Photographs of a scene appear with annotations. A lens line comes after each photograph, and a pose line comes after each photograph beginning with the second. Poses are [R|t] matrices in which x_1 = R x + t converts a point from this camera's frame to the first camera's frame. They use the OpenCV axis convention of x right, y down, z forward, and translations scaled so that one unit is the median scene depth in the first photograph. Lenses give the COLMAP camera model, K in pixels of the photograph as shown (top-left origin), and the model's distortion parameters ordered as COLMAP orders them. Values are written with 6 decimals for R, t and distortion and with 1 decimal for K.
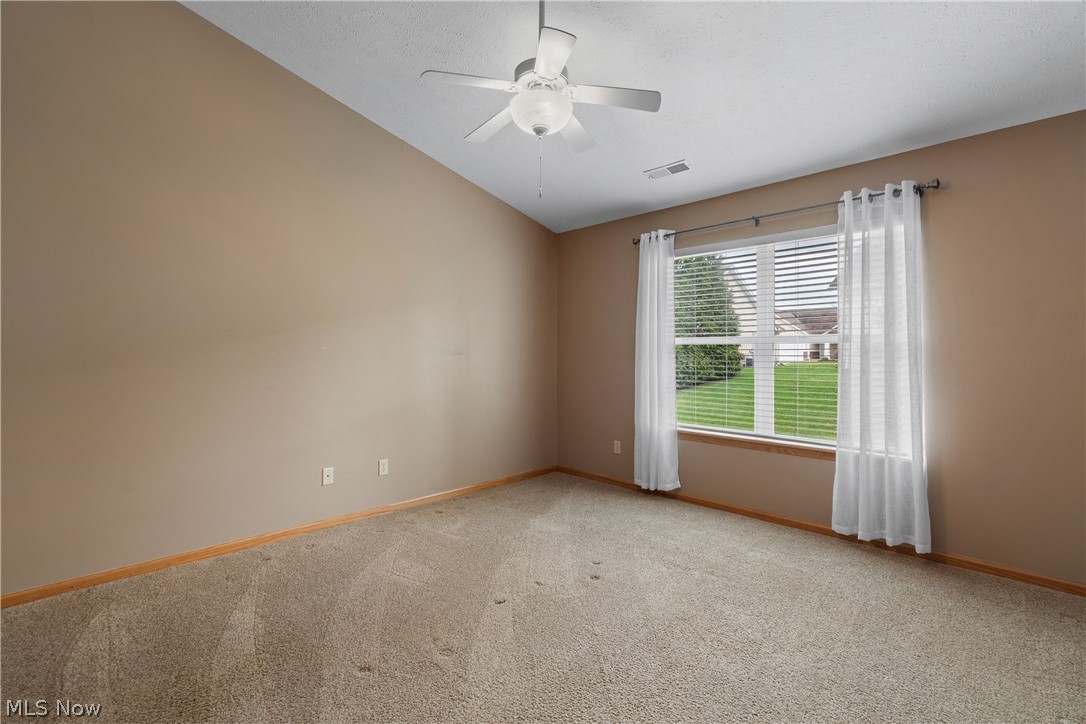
lens RADIAL K [[484.8, 0, 552.1], [0, 484.8, 353.9], [0, 0, 1]] dist [0.001825, -0.000788]
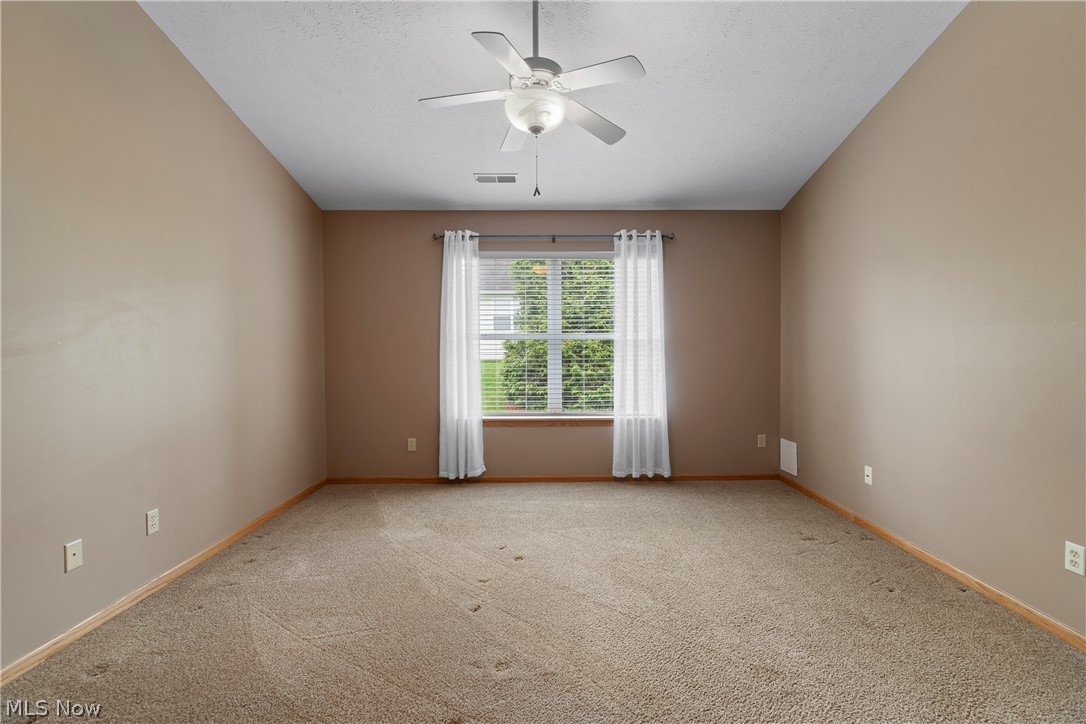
lens RADIAL K [[482.5, 0, 535.2], [0, 482.5, 358.7], [0, 0, 1]] dist [-0.001442, -0.000377]
pose [[0.708472, -0.021906, 0.705398, -0.480036], [0.009063, 0.999718, 0.021944, 0.000232], [-0.705680, -0.009153, 0.708471, 0.176306]]
